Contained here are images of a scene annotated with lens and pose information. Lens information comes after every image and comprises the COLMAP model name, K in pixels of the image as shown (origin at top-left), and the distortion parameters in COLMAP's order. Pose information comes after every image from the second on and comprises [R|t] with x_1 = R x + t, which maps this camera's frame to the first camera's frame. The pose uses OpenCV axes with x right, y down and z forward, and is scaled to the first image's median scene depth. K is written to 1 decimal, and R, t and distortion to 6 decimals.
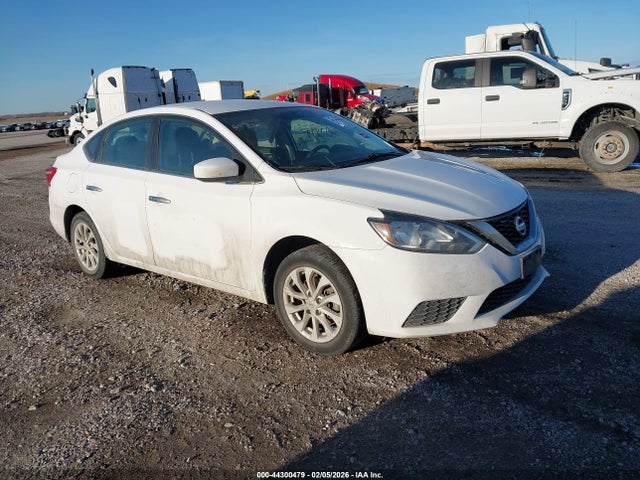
lens RADIAL K [[493.2, 0, 321.2], [0, 493.2, 240.4], [0, 0, 1]] dist [0.036057, -0.038083]
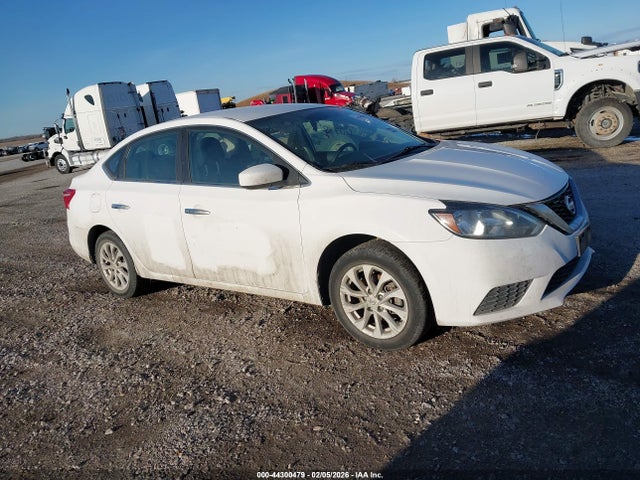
lens RADIAL K [[493.2, 0, 321.3], [0, 493.2, 238.8], [0, 0, 1]] dist [0.036057, -0.038083]
pose [[0.995519, -0.089850, 0.029471, -0.118577], [0.089947, 0.995945, -0.001984, -0.003352], [-0.029173, 0.004626, 0.999564, 0.000404]]
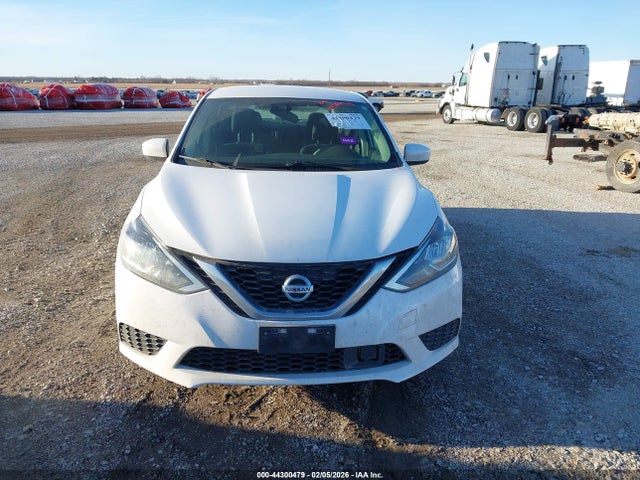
lens RADIAL K [[493.2, 0, 322.7], [0, 493.2, 243.3], [0, 0, 1]] dist [0.036057, -0.038083]
pose [[0.710687, 0.285614, -0.642922, 0.735543], [-0.252035, 0.956586, 0.146358, -0.175275], [0.656812, 0.058024, 0.751818, 0.392645]]
